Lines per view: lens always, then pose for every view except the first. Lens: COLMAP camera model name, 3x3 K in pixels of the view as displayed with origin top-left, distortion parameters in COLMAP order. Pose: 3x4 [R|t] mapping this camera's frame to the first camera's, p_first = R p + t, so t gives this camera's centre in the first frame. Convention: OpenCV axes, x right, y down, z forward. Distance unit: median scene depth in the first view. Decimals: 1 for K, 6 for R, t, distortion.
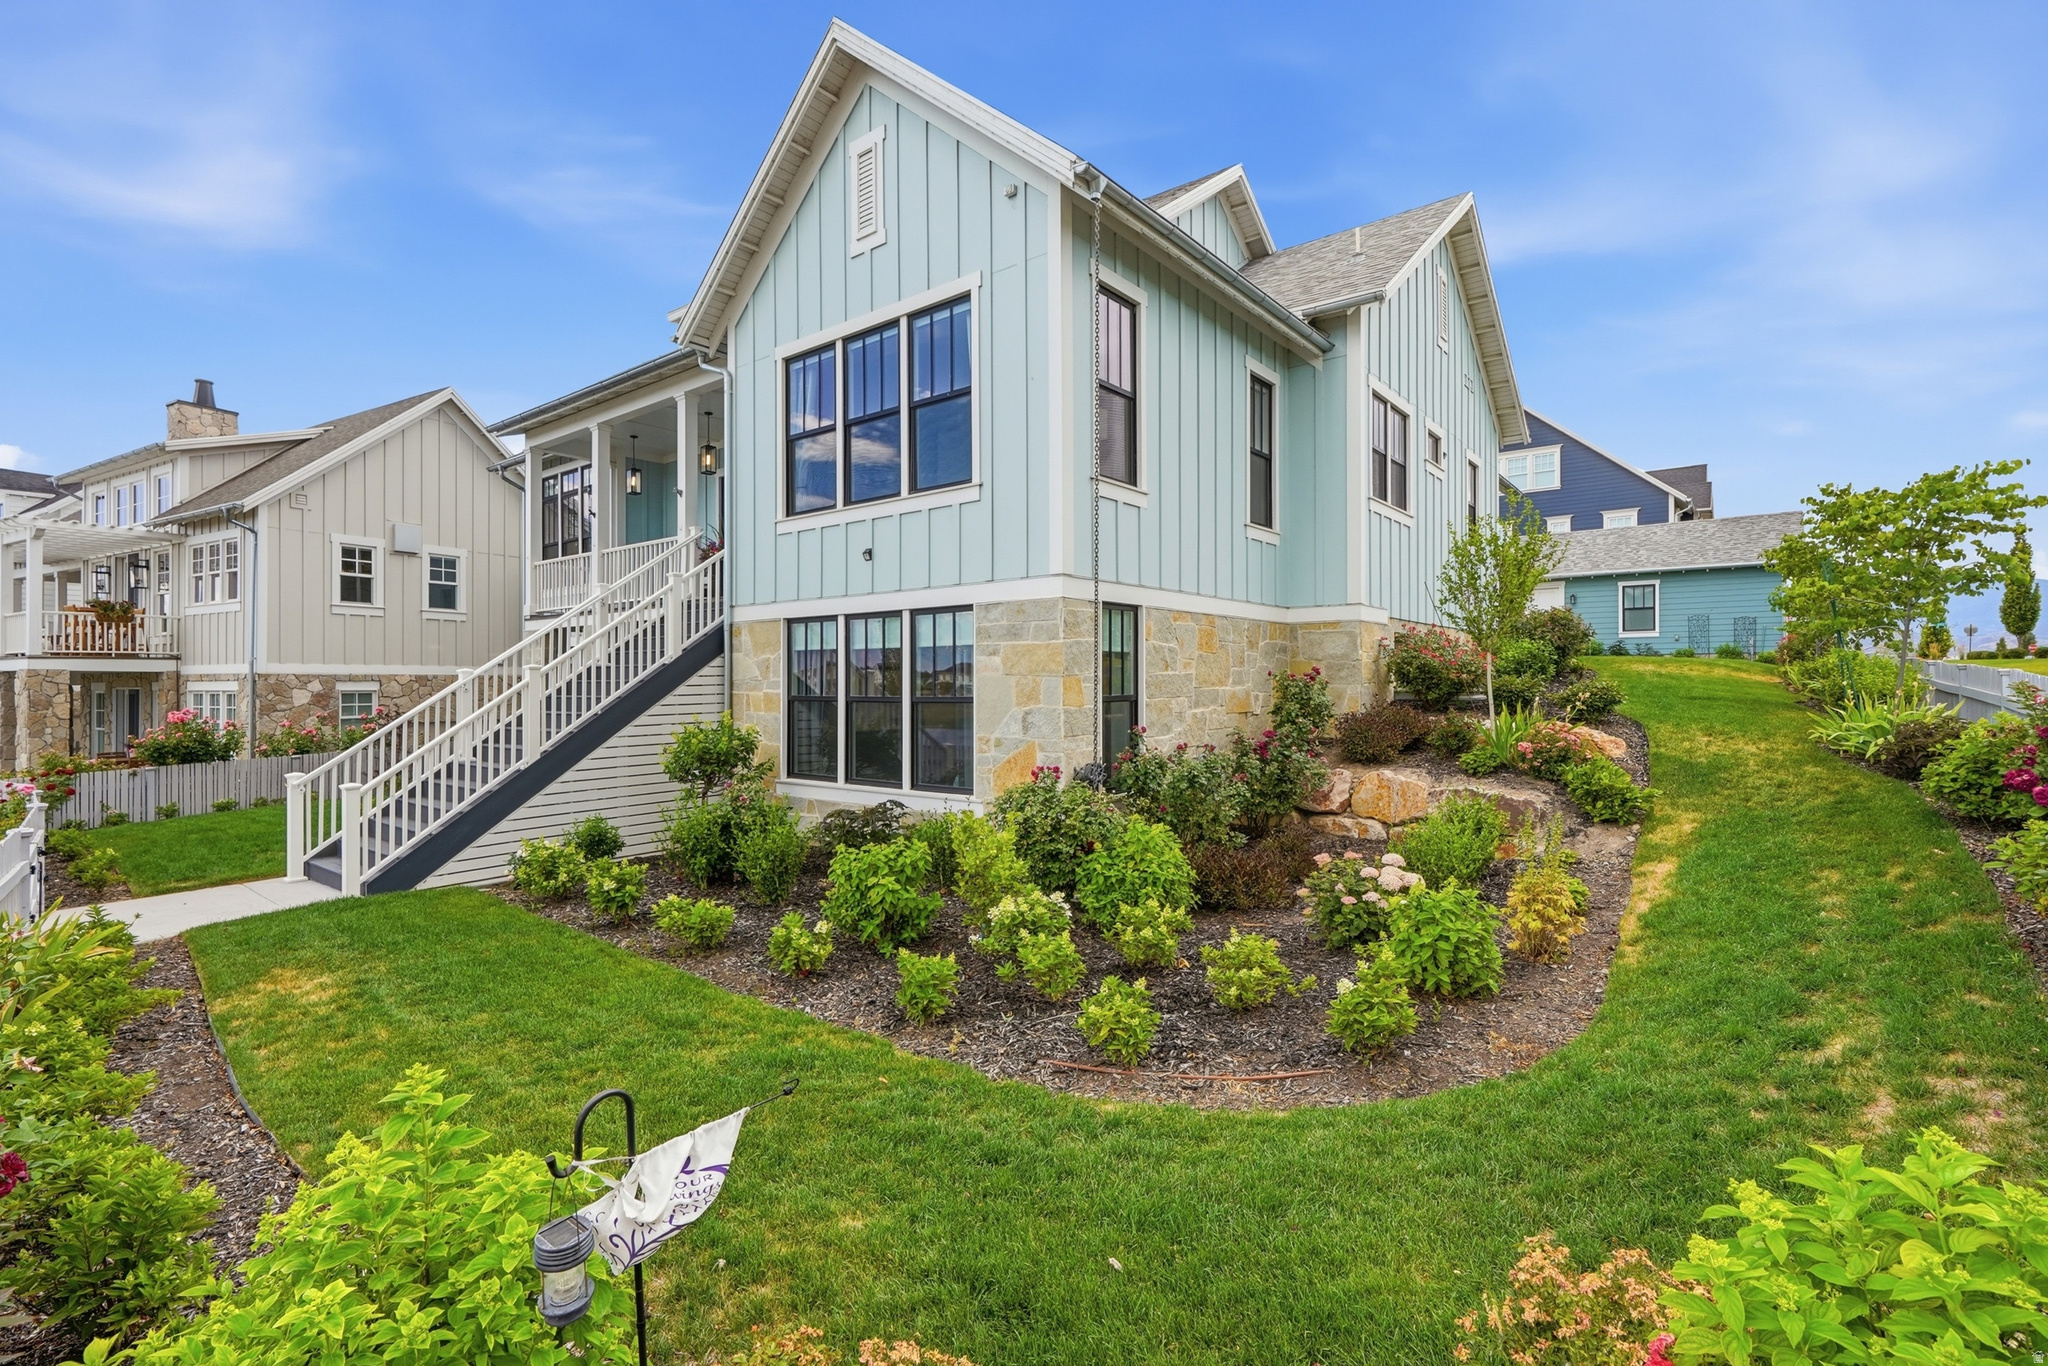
lens RADIAL K [[940.0, 0, 1017.9], [0, 940.0, 690.5], [0, 0, 1]] dist [-0.008160, 0.002675]
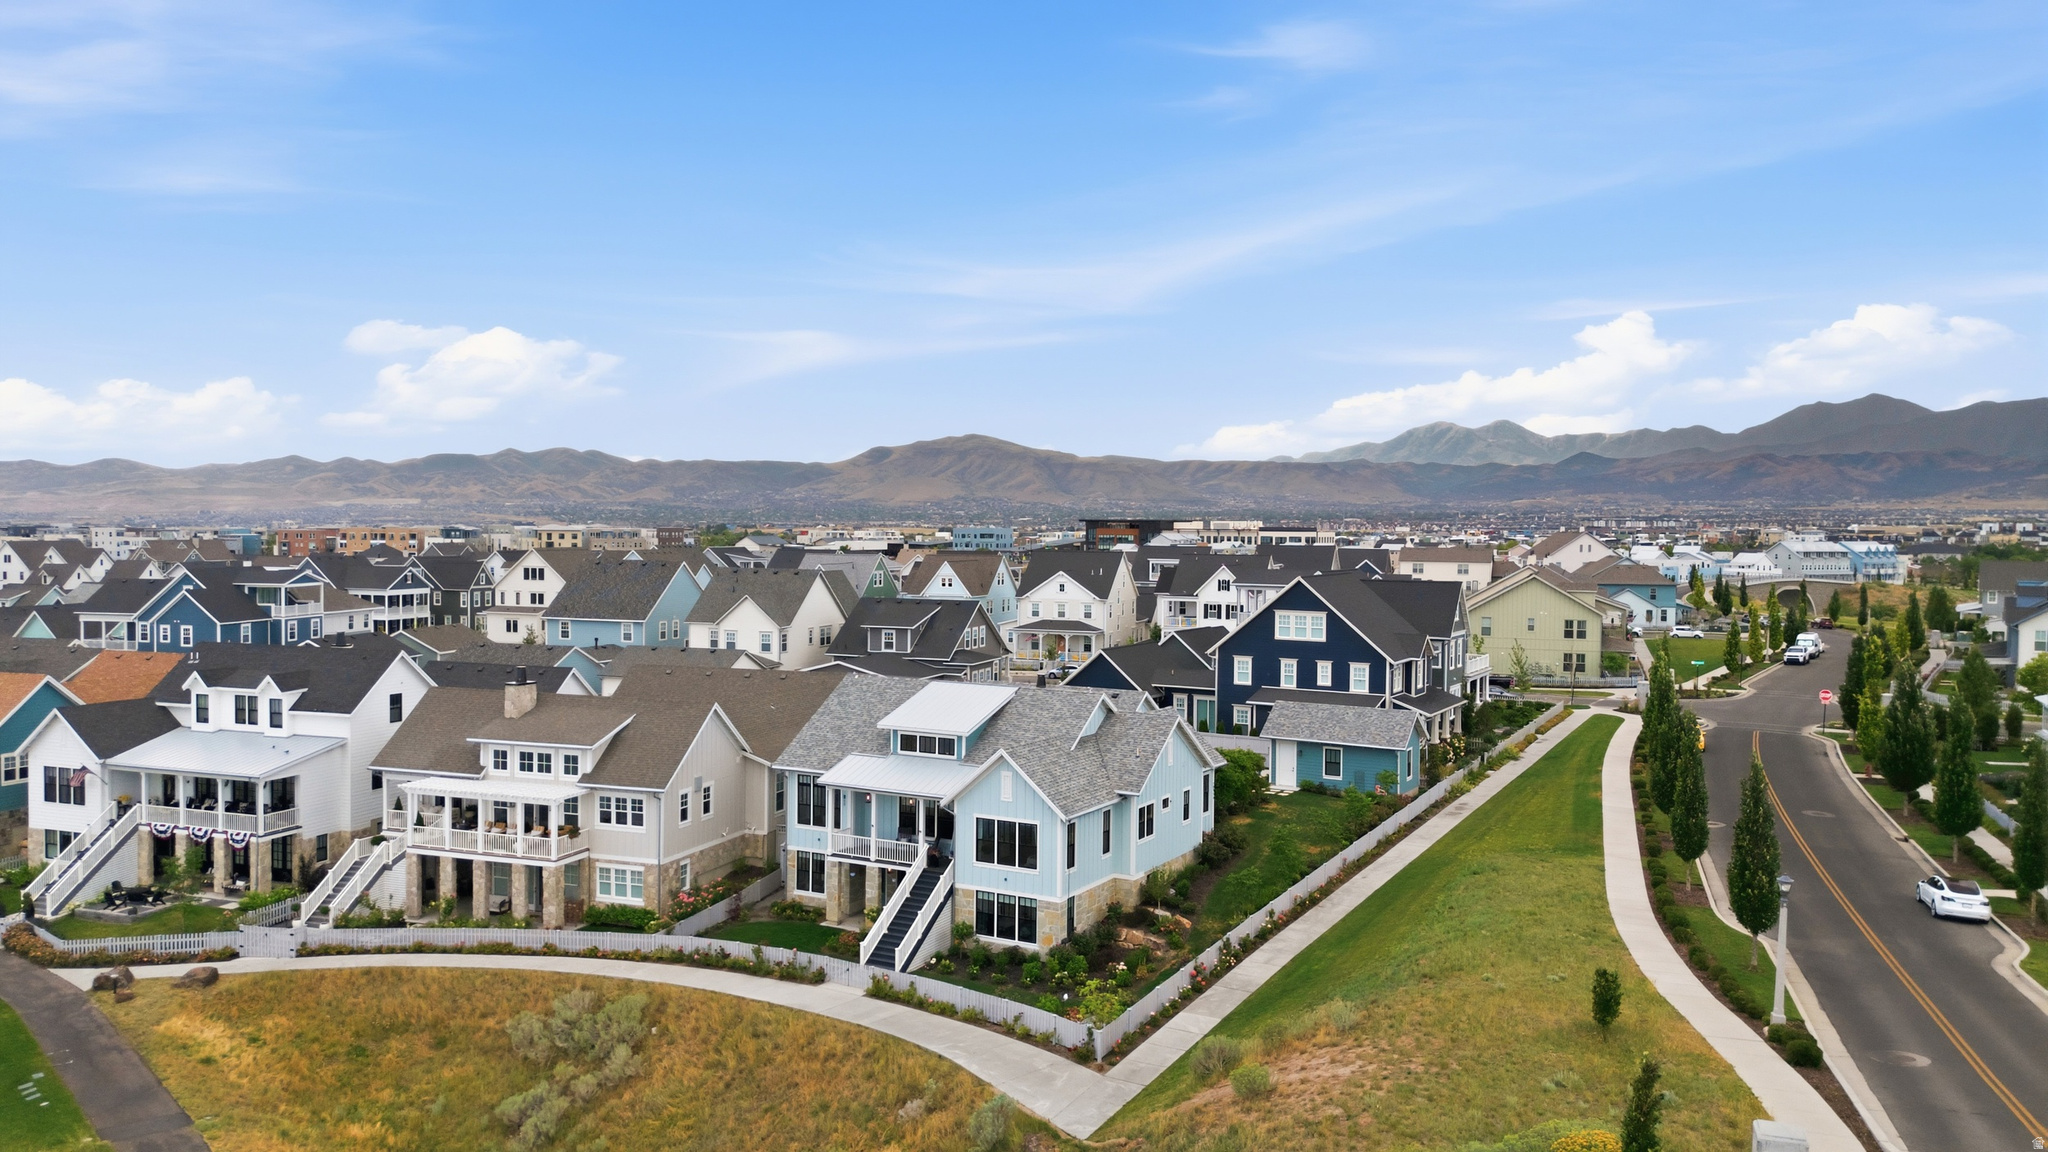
lens RADIAL K [[1504.8, 0, 1022.1], [0, 1504.8, 586.9], [0, 0, 1]] dist [0.086191, -0.080447]
pose [[0.986464, 0.004183, 0.163926, -1.084073], [-0.009891, 0.999372, 0.034019, -1.517953], [-0.163681, -0.035180, 0.985886, -4.964231]]
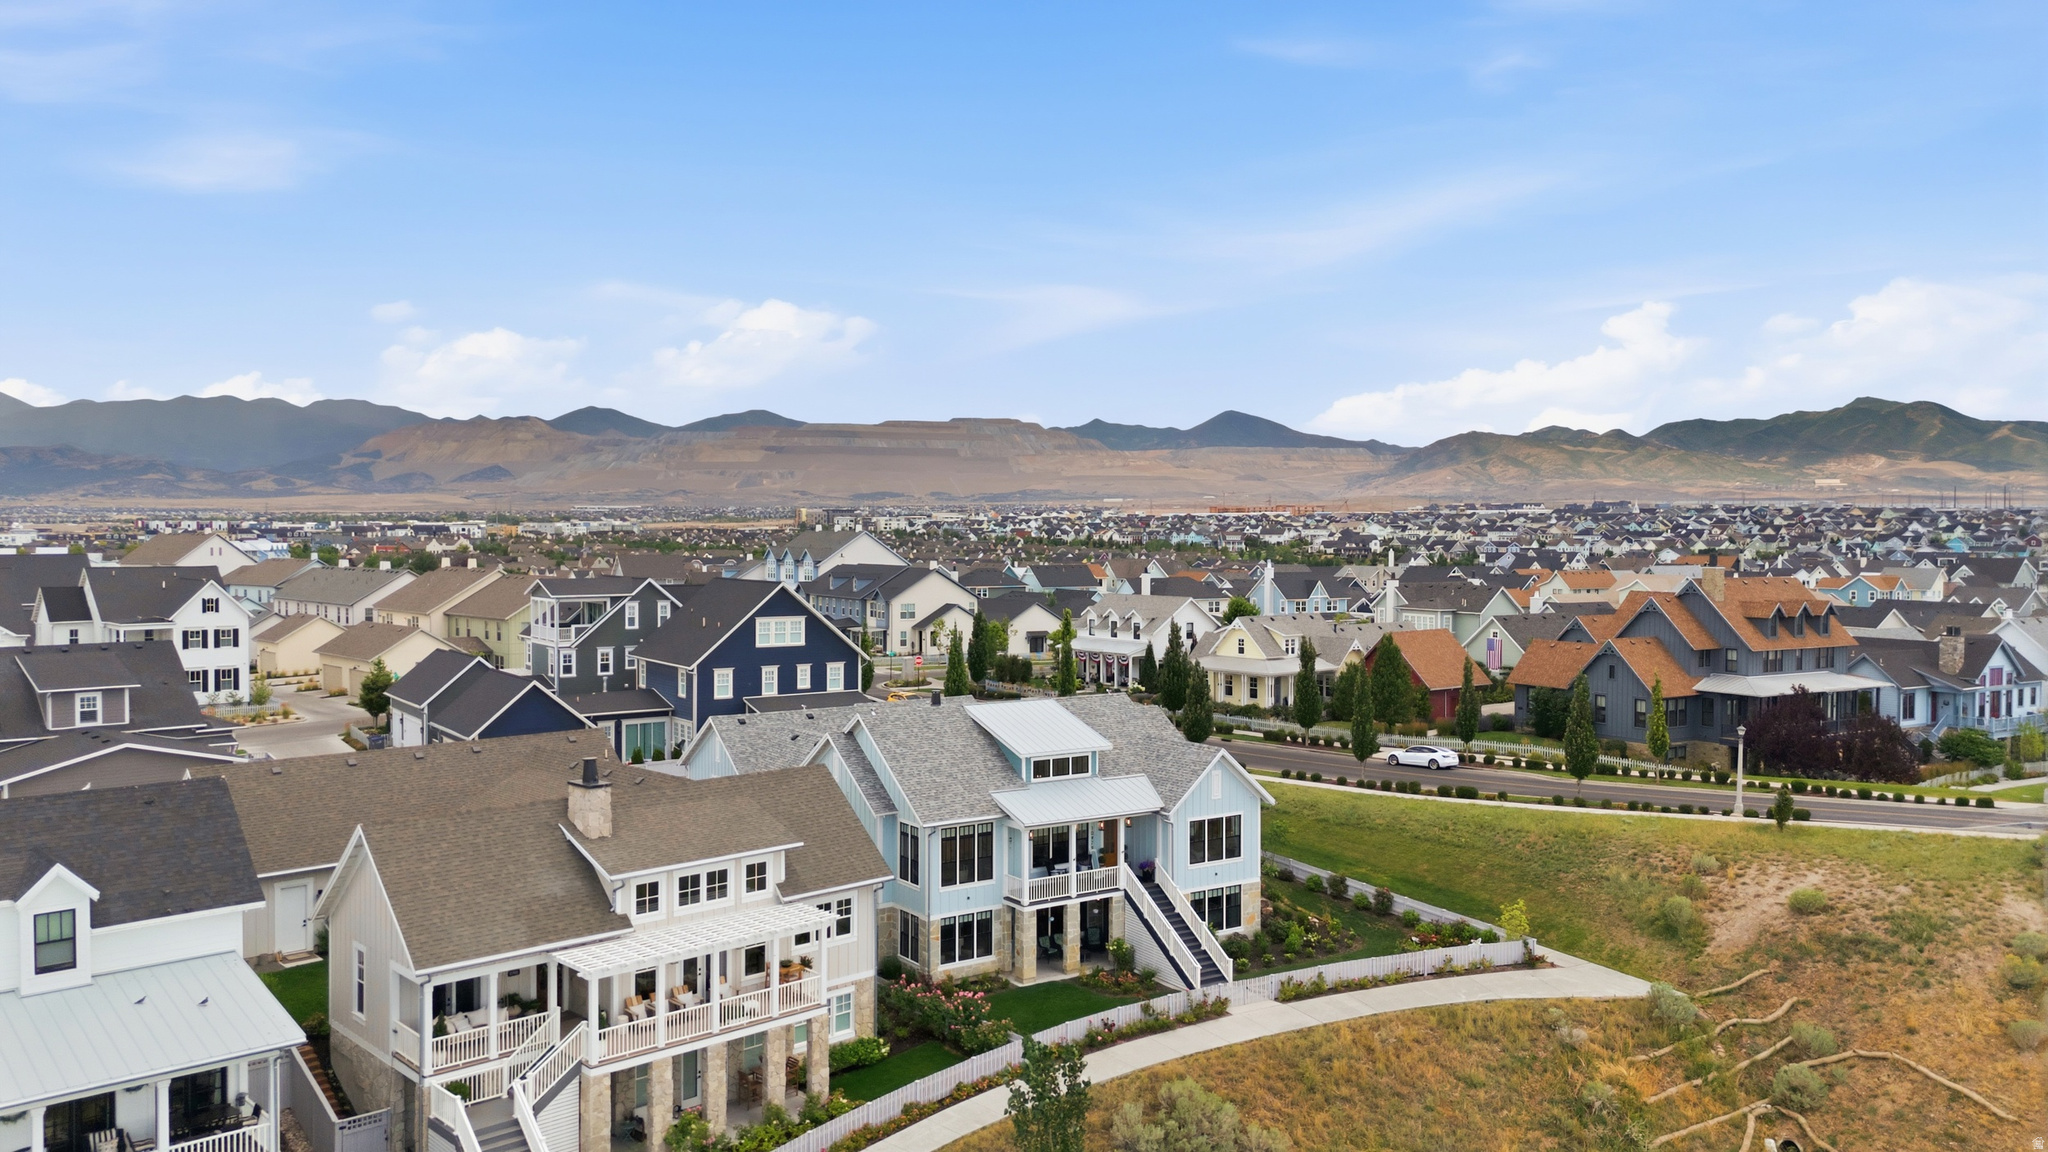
lens RADIAL K [[1504.8, 0, 1026.0], [0, 1504.8, 580.1], [0, 0, 1]] dist [0.086191, -0.080447]
pose [[0.292102, -0.028844, 0.955952, -6.378304], [0.005316, 0.999579, 0.028536, -1.551205], [-0.956373, -0.003254, 0.292132, -0.118187]]
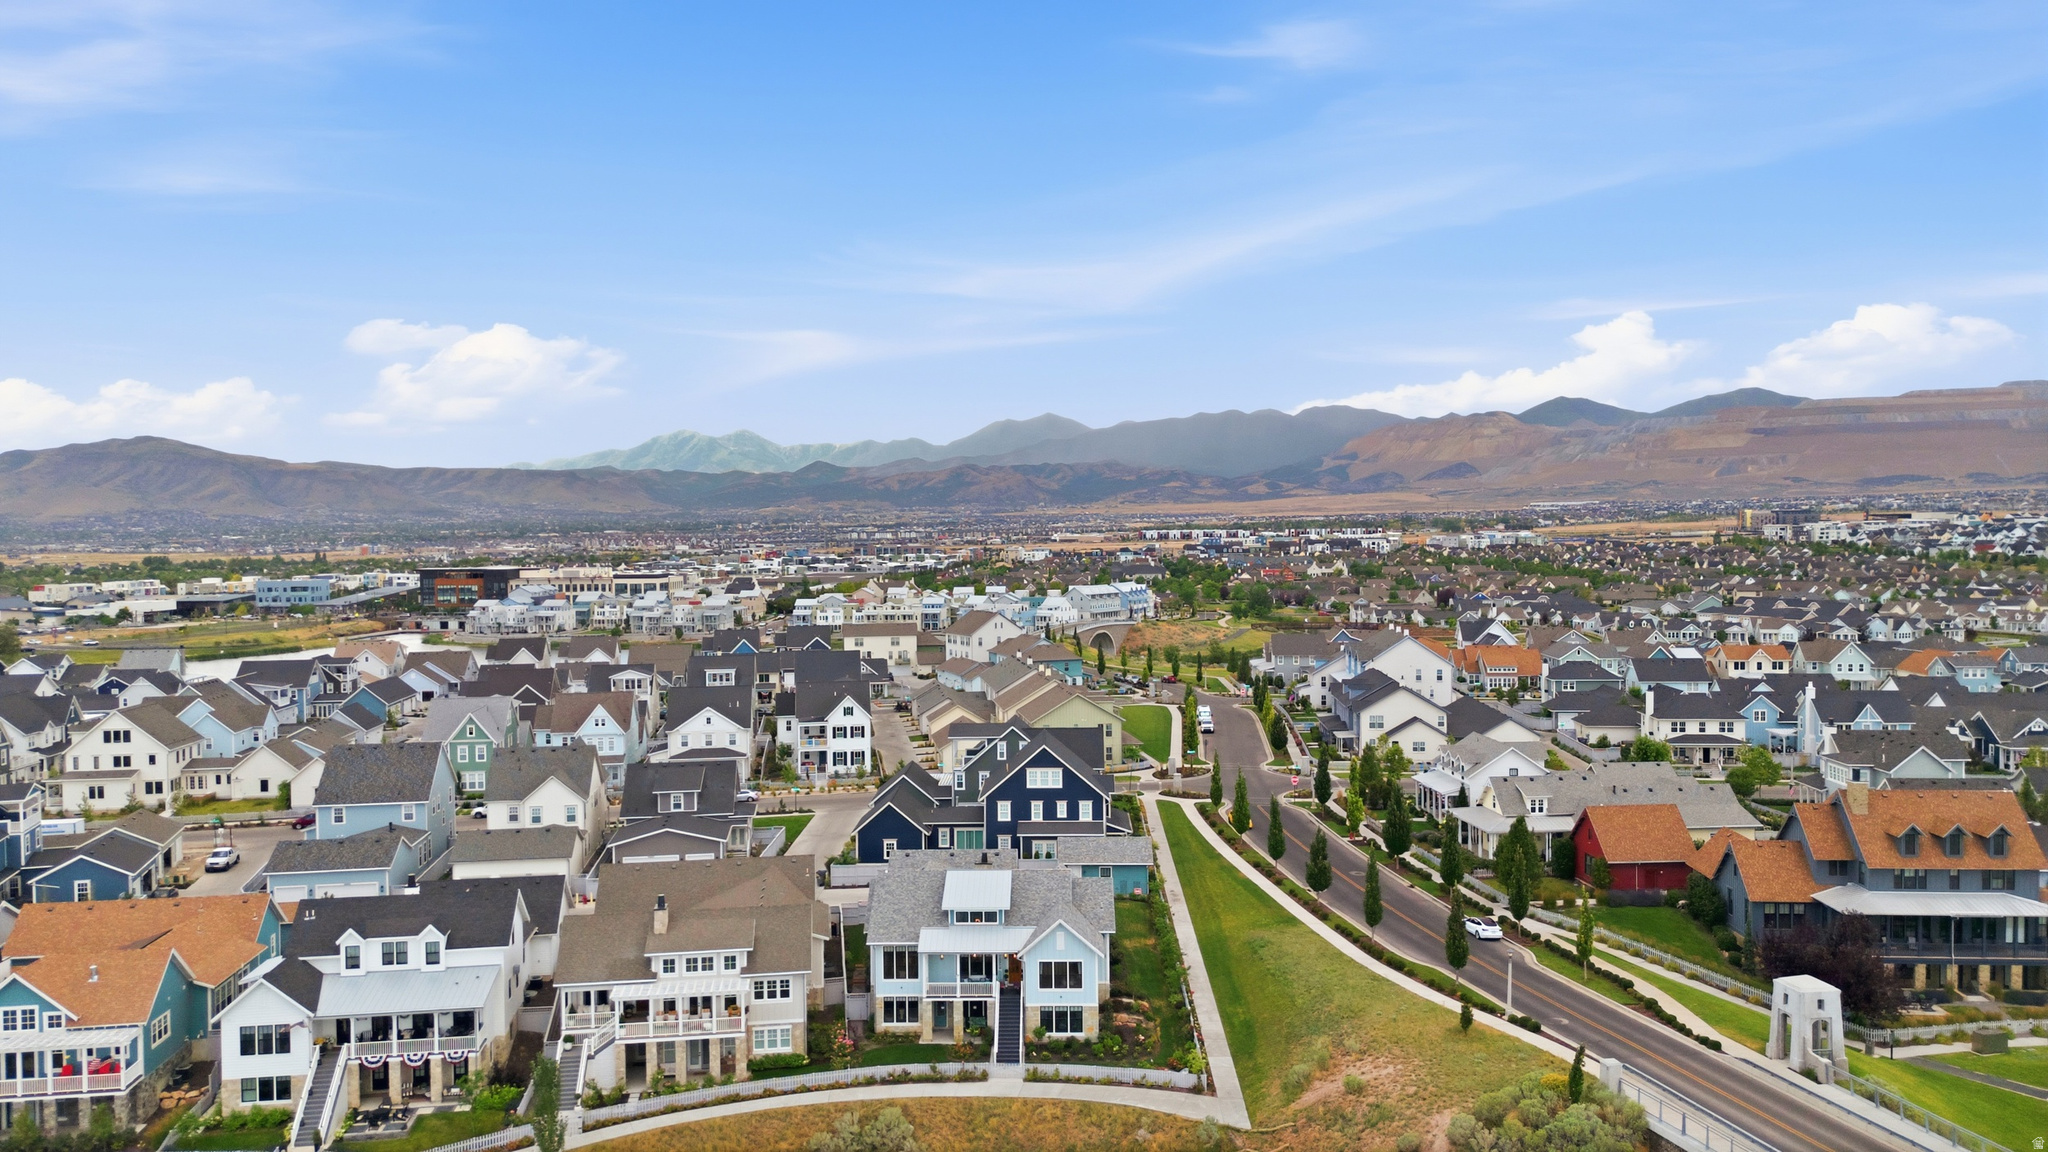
lens RADIAL K [[1504.8, 0, 1024.4], [0, 1504.8, 578.4], [0, 0, 1]] dist [0.086191, -0.080447]
pose [[0.793578, -0.027239, 0.607859, -6.407627], [0.014344, 0.999557, 0.026065, -3.195187], [-0.608300, -0.011966, 0.793617, -6.865395]]
